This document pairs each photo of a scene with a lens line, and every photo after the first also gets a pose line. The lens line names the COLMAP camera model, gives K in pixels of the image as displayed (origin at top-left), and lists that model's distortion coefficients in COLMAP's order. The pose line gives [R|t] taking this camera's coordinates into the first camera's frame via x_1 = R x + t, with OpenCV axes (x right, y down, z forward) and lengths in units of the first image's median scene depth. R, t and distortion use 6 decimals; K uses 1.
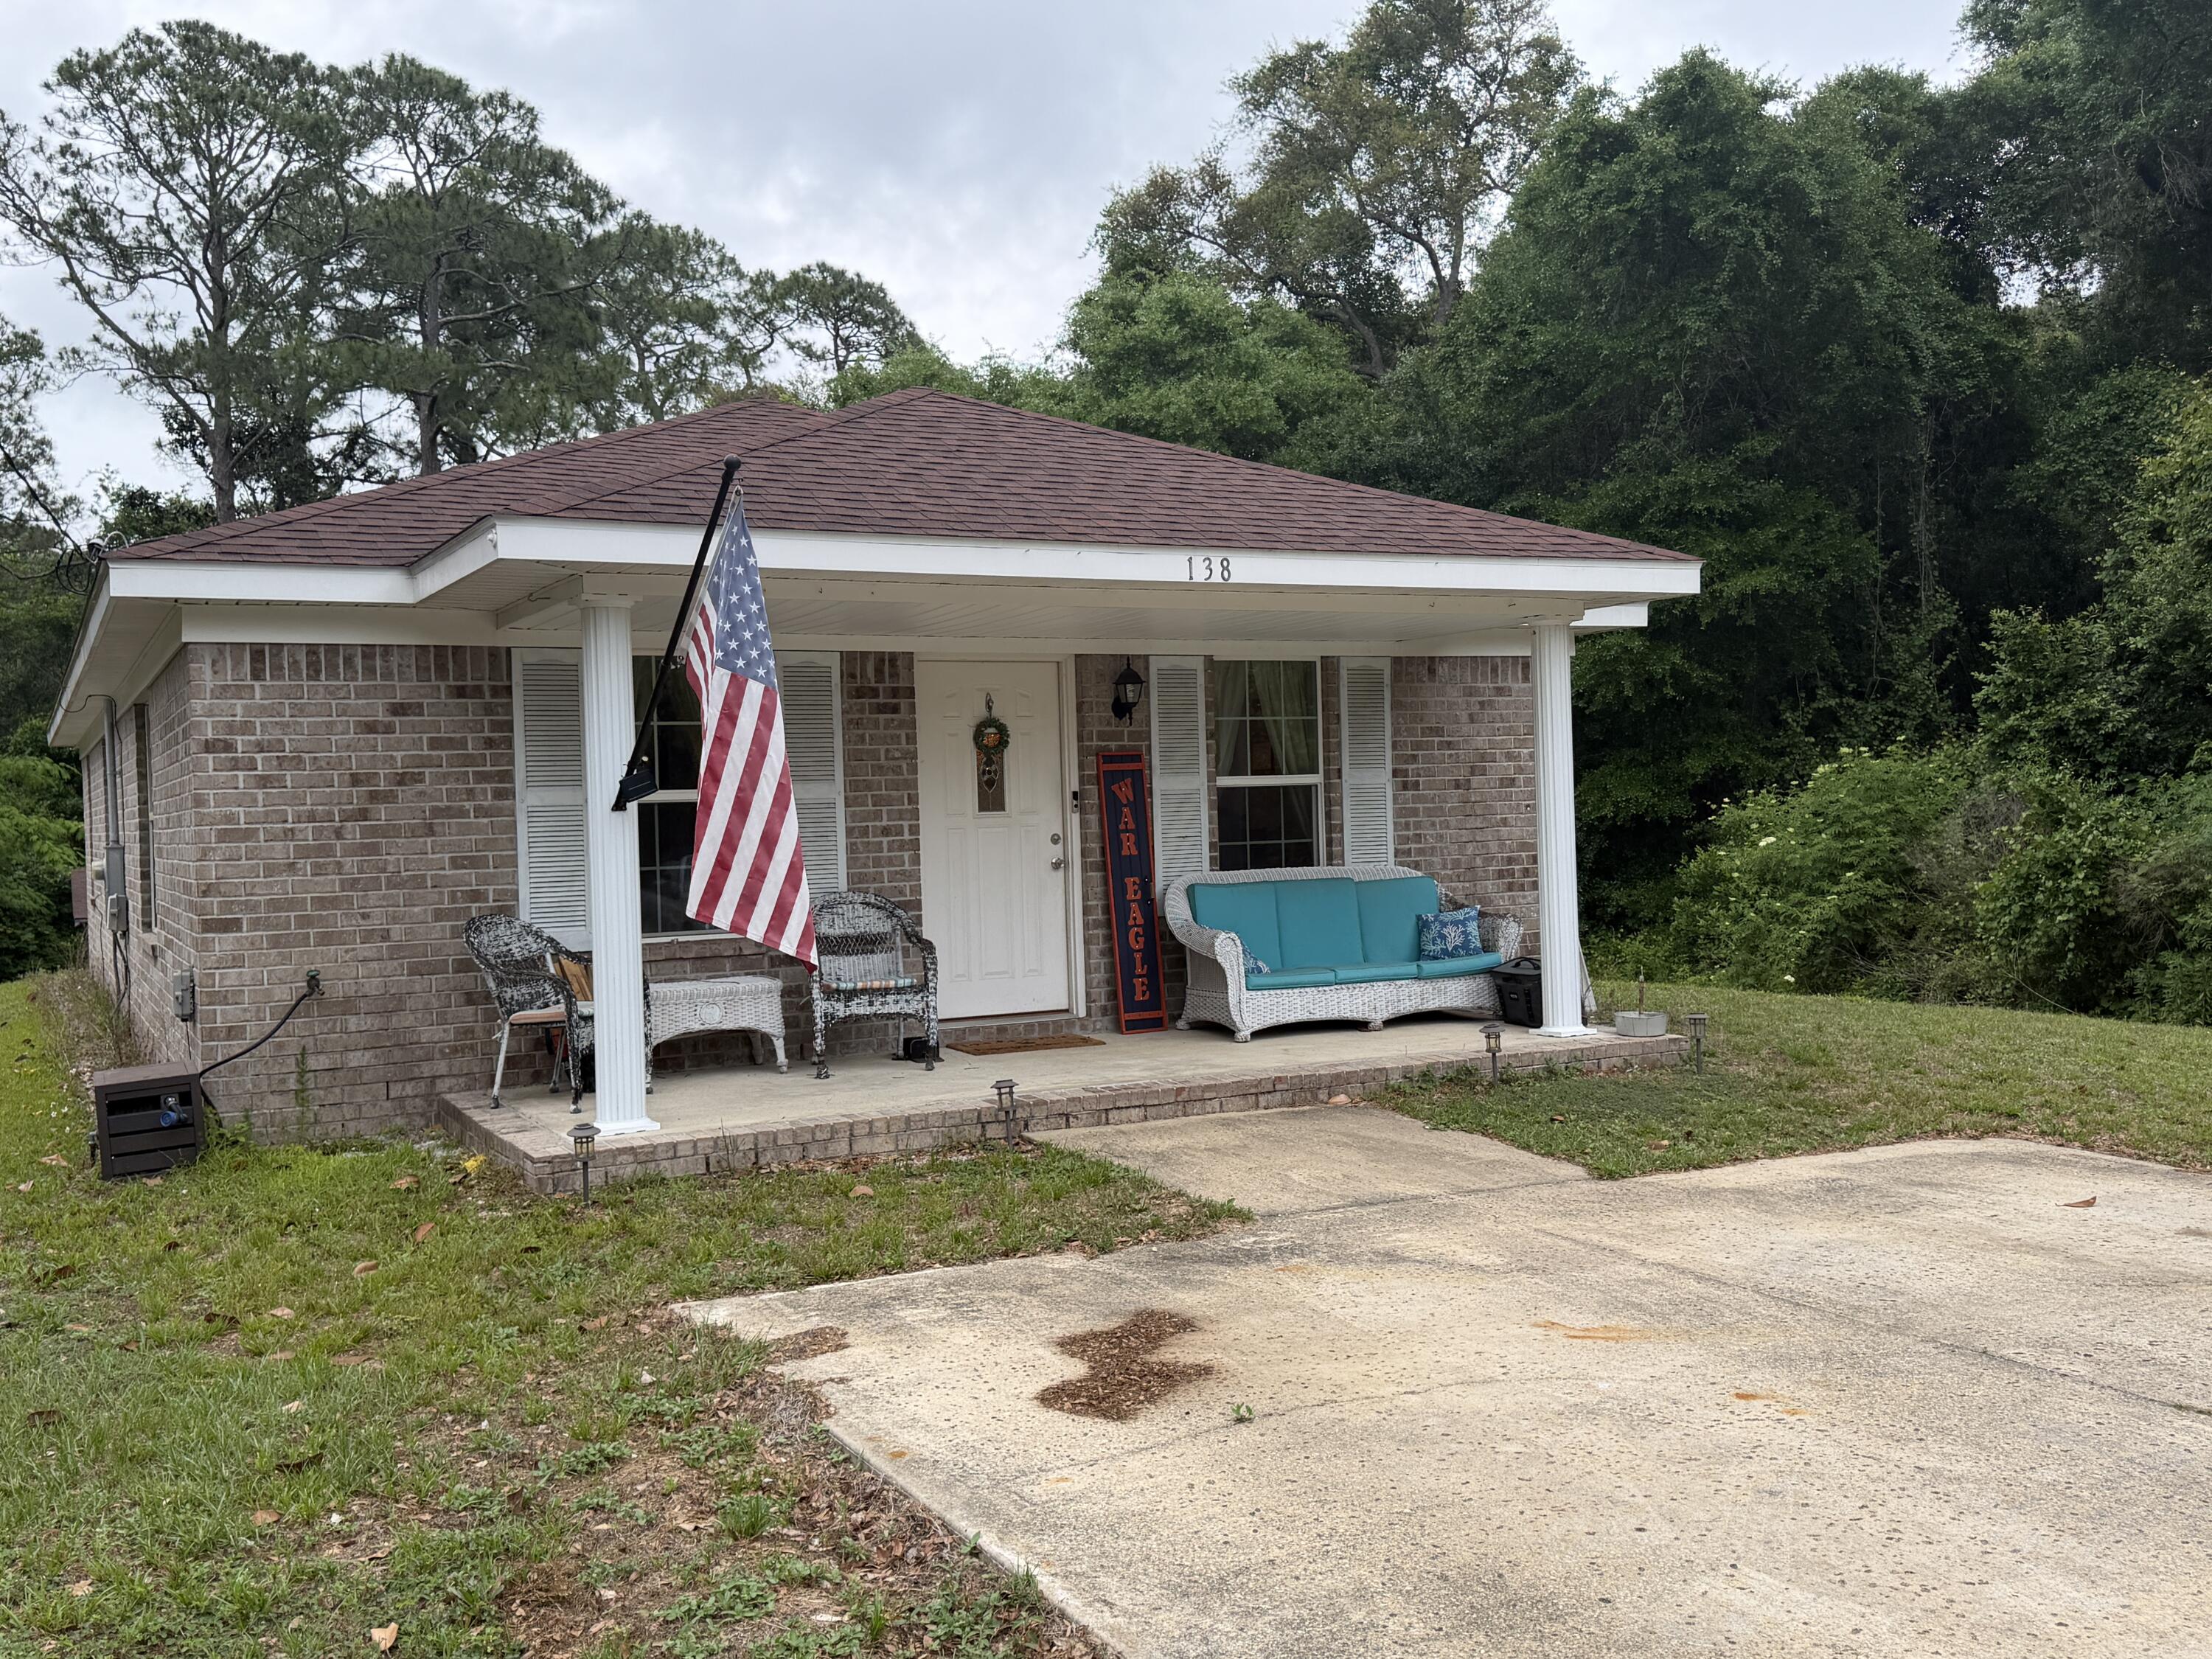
lens RADIAL K [[2057.6, 0, 1099.0], [0, 2057.6, 838.5], [0, 0, 1]] dist [0.149489, -0.281739]
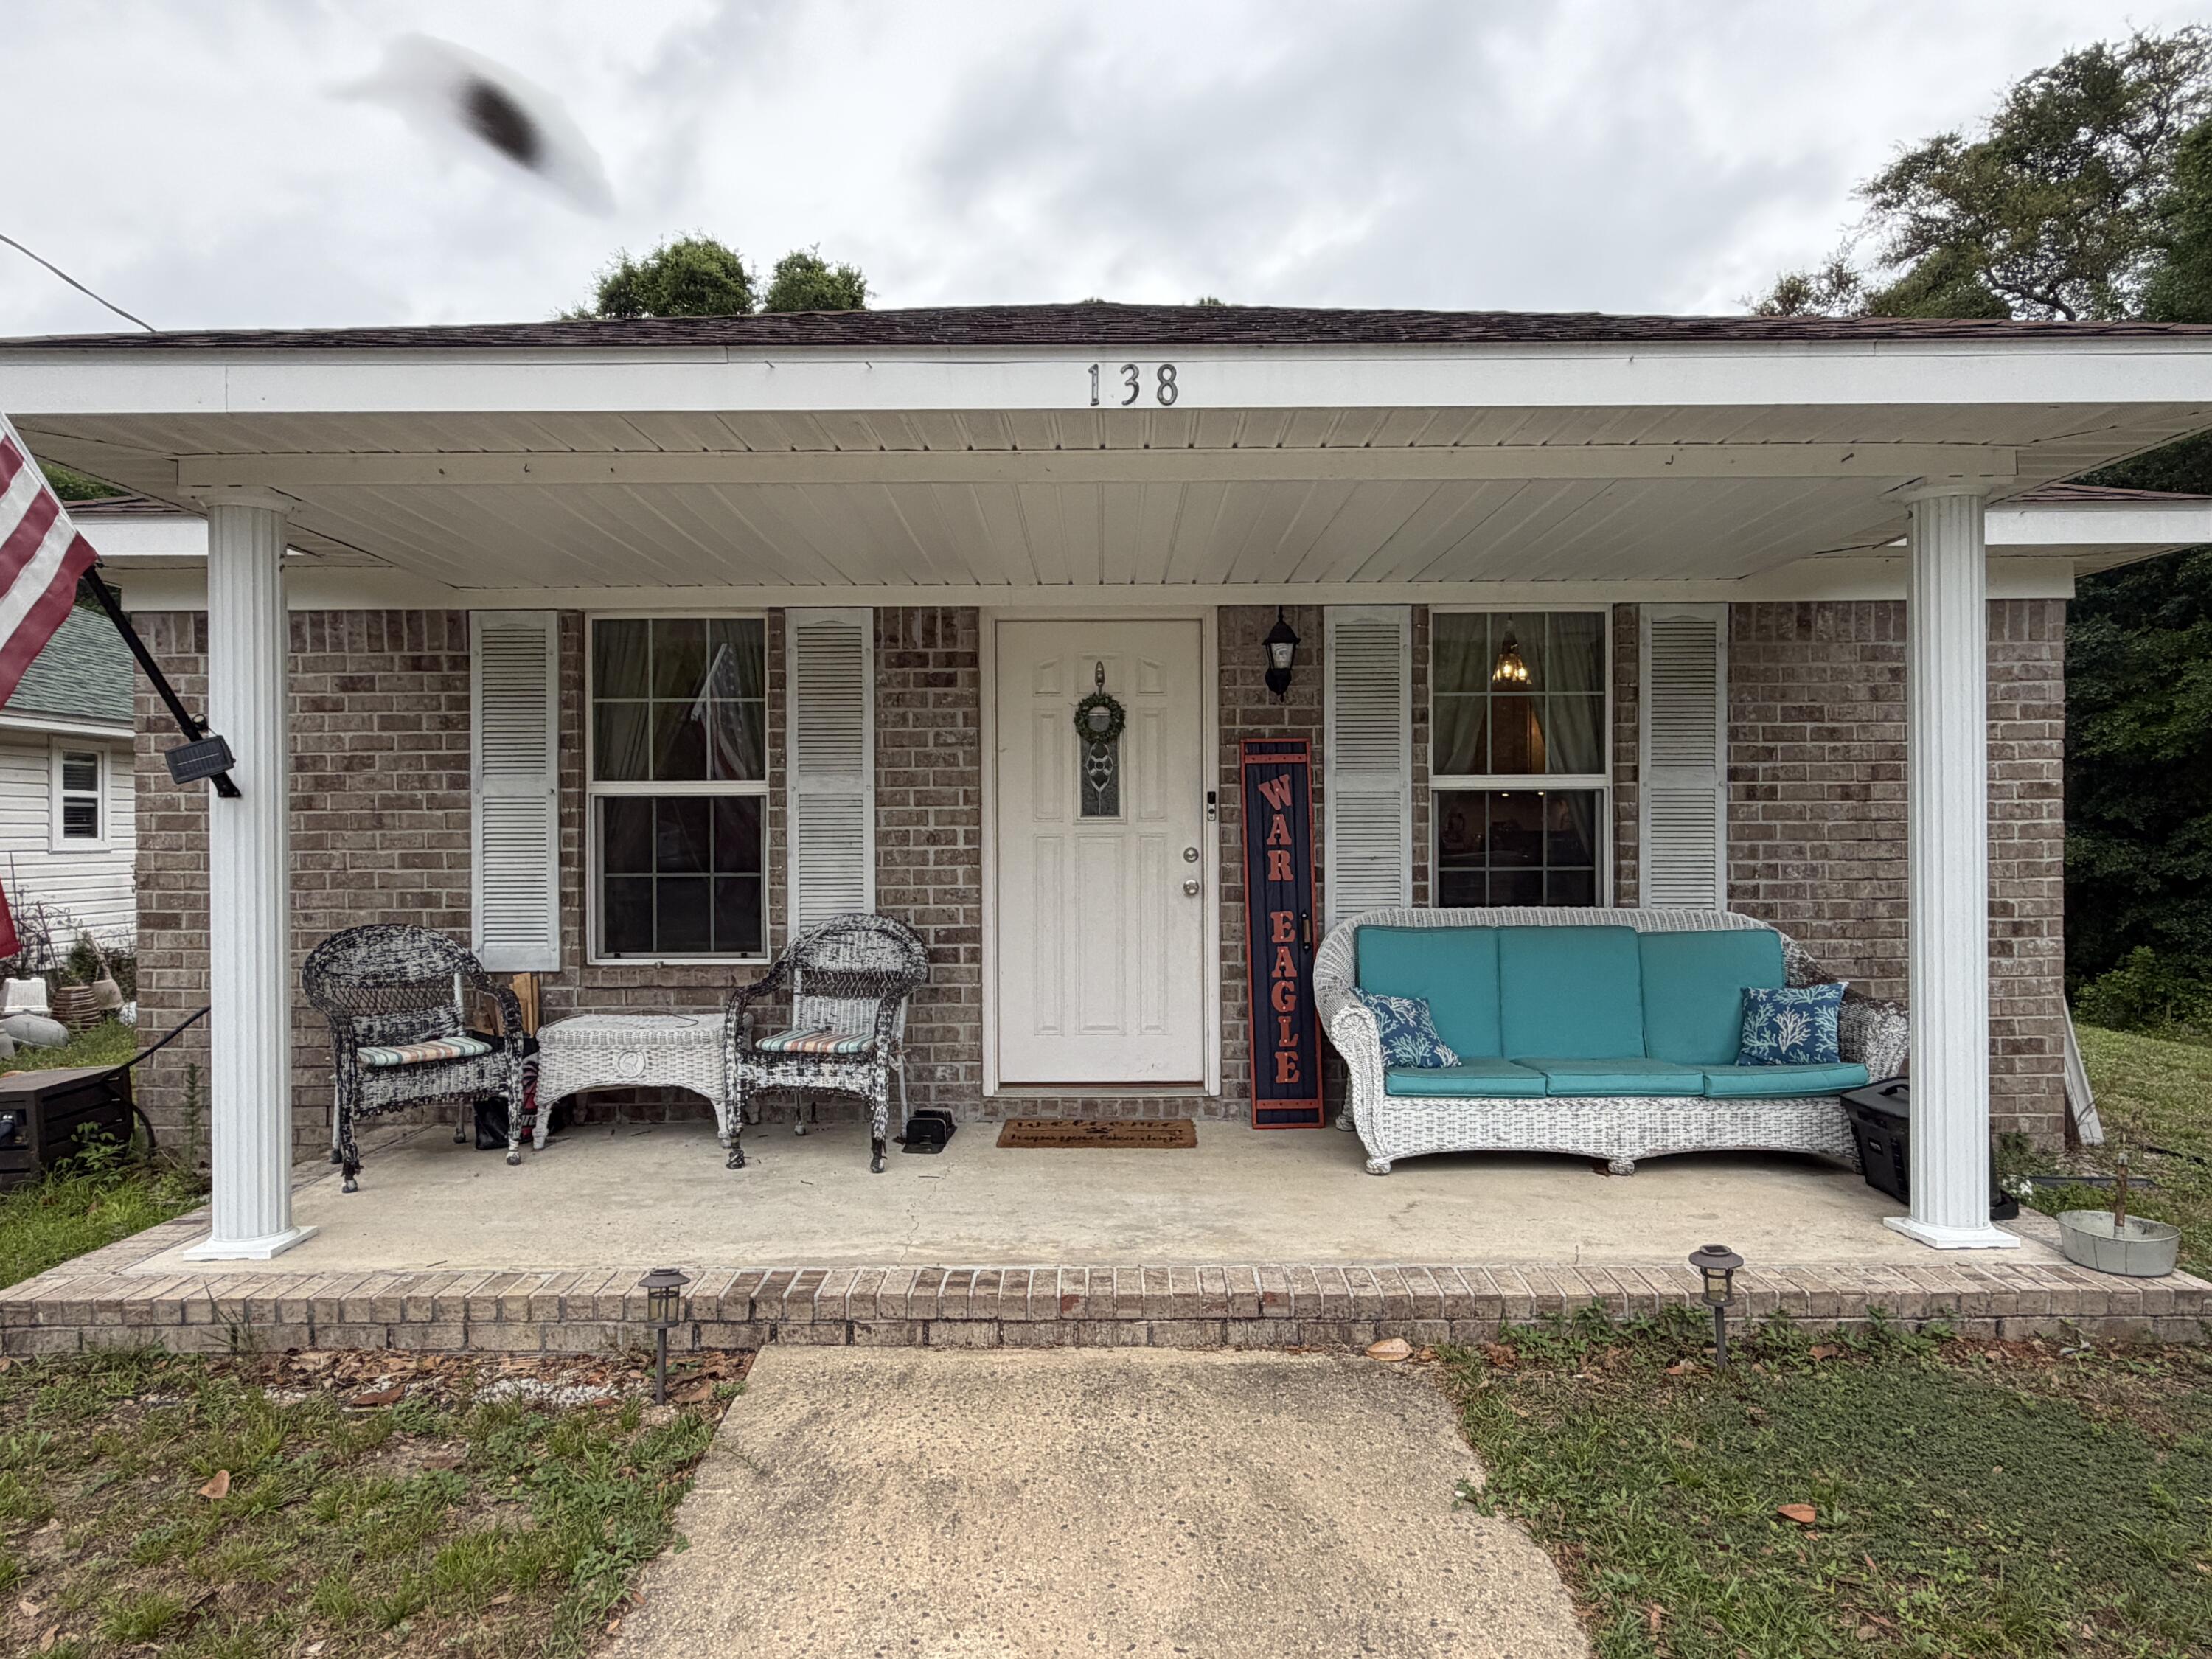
lens RADIAL K [[1363.2, 0, 1097.1], [0, 1363.2, 837.2], [0, 0, 1]] dist [-0.000900, 0.002755]
pose [[0.884545, 0.027723, -0.465630, 0.181240], [-0.028180, 0.999585, 0.005980, -0.008351], [0.465603, 0.007832, 0.884959, 0.545682]]
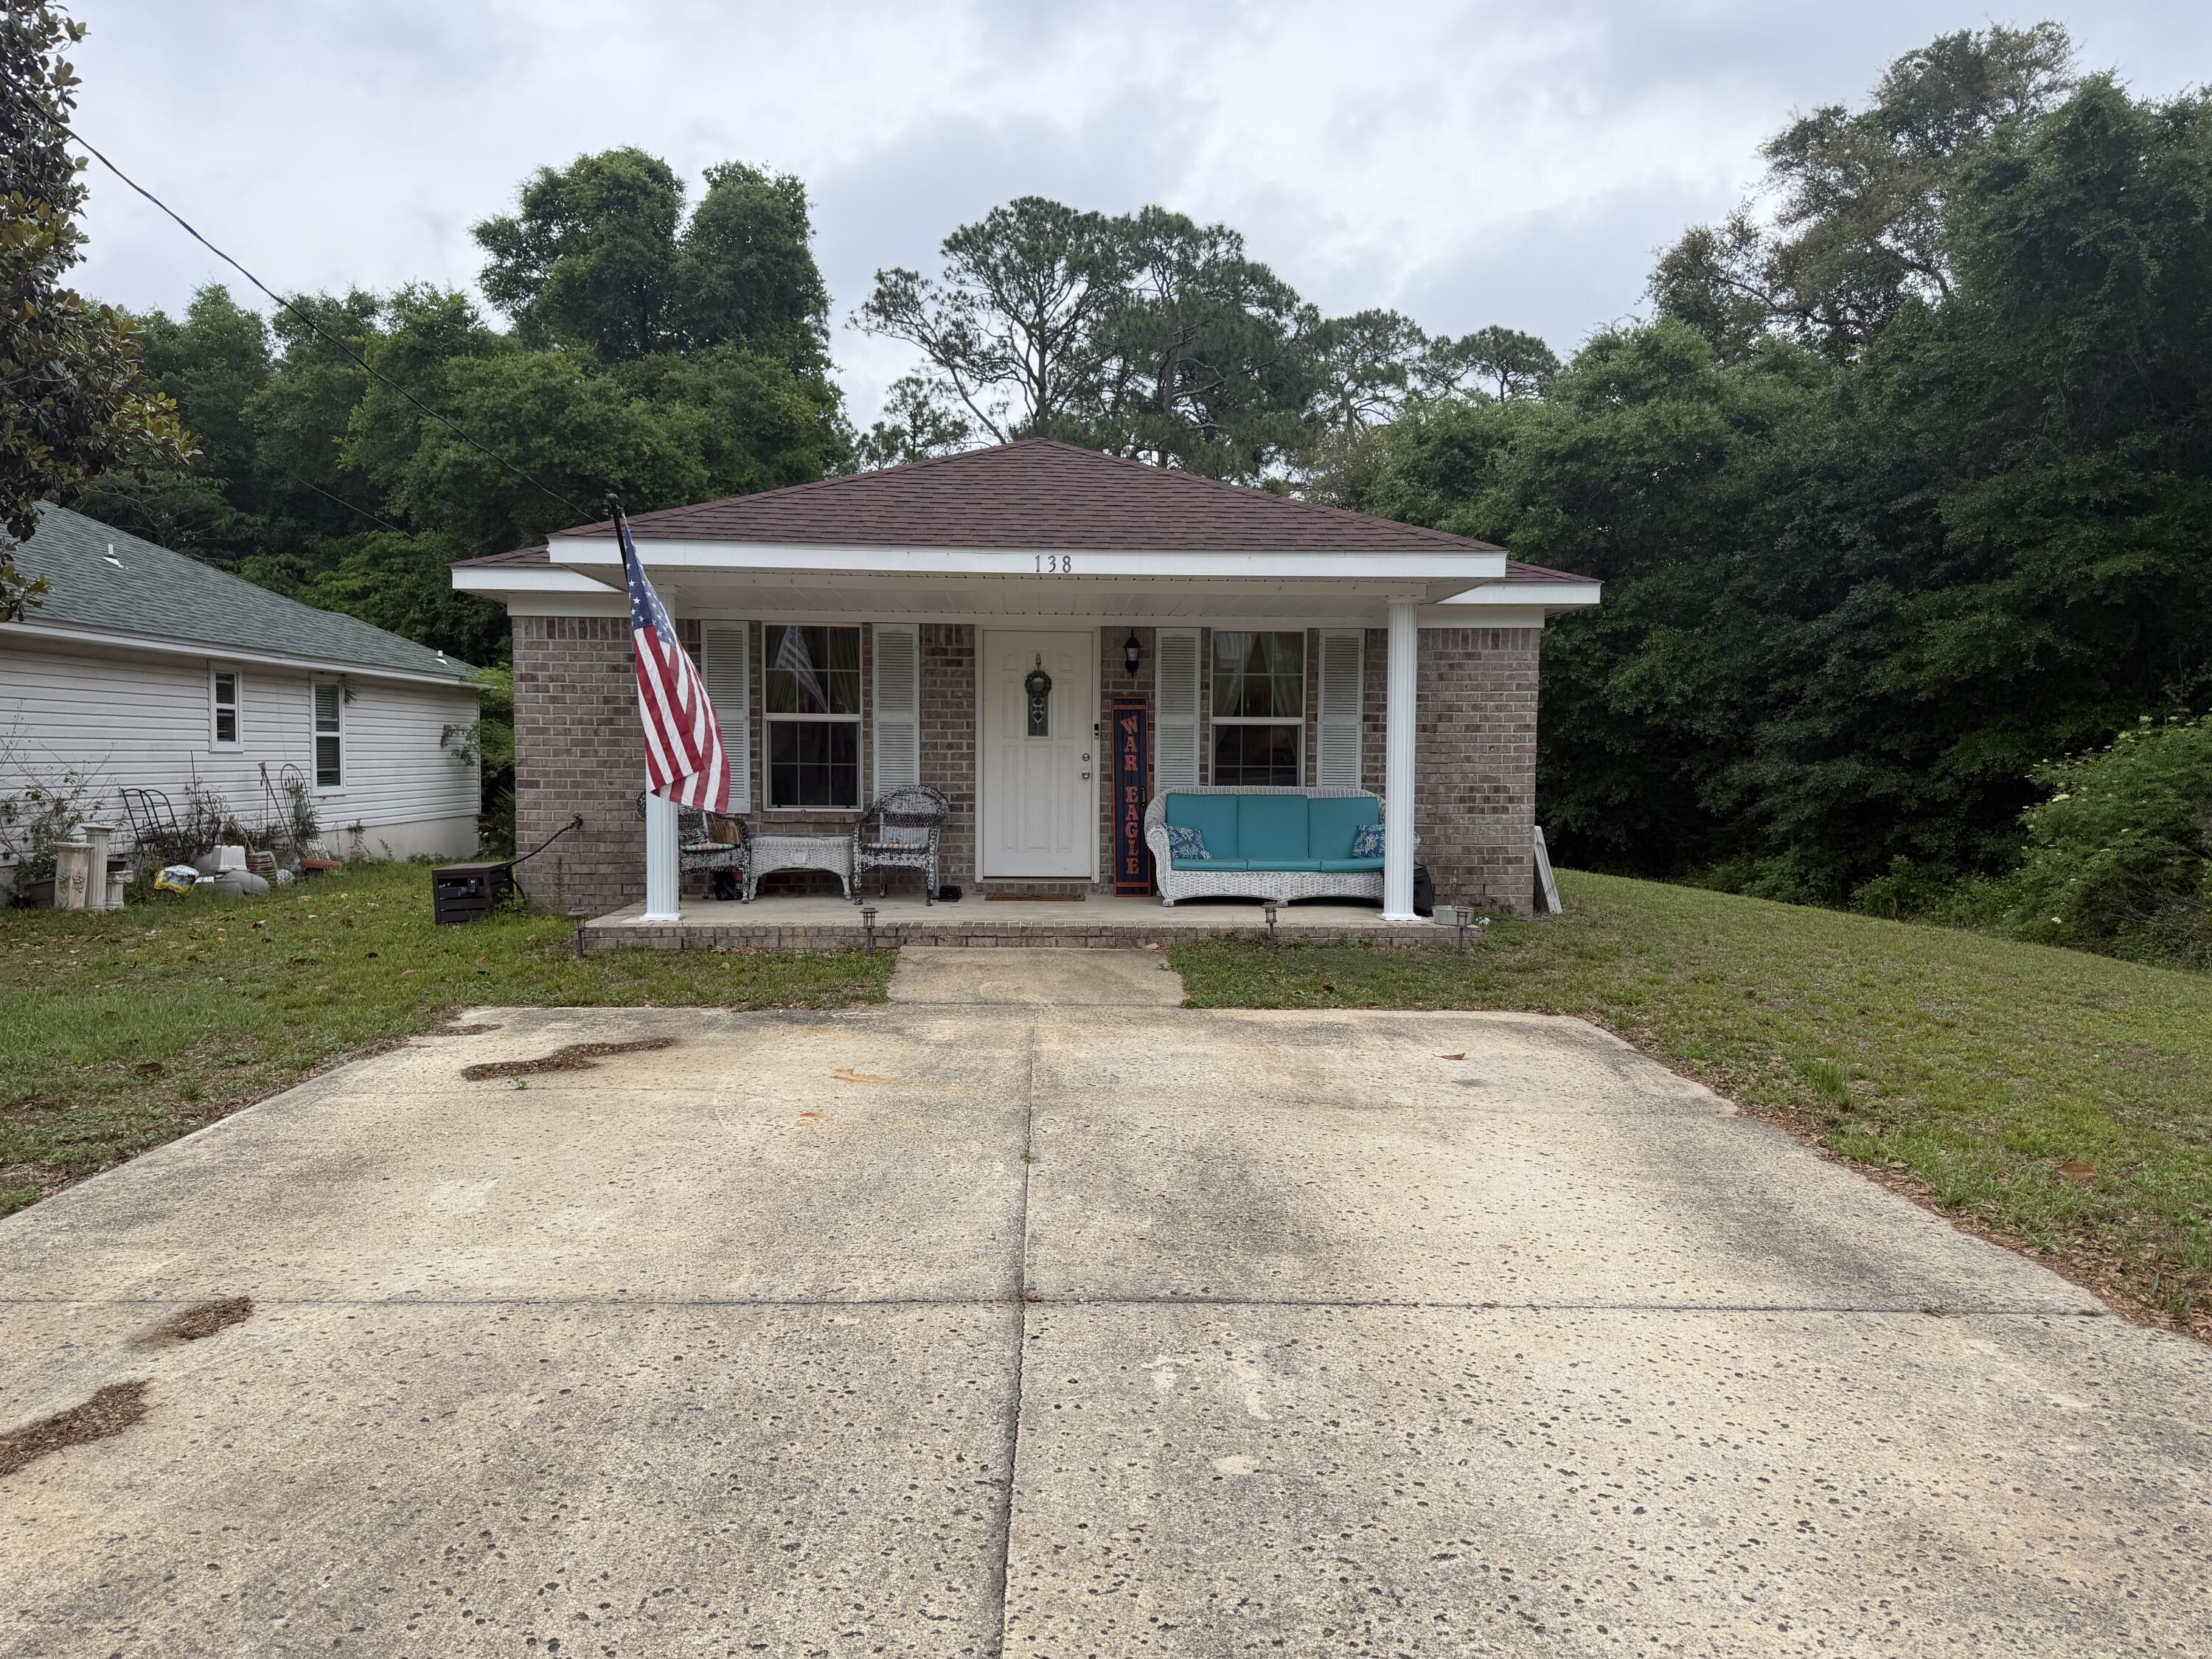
lens RADIAL K [[1538.7, 0, 1109.7], [0, 1538.7, 849.2], [0, 0, 1]] dist [0.130531, -0.174553]
pose [[0.907424, 0.061724, -0.415657, 0.442629], [-0.040991, 0.997438, 0.058629, 0.000619], [0.418211, -0.036164, 0.907630, 0.038405]]
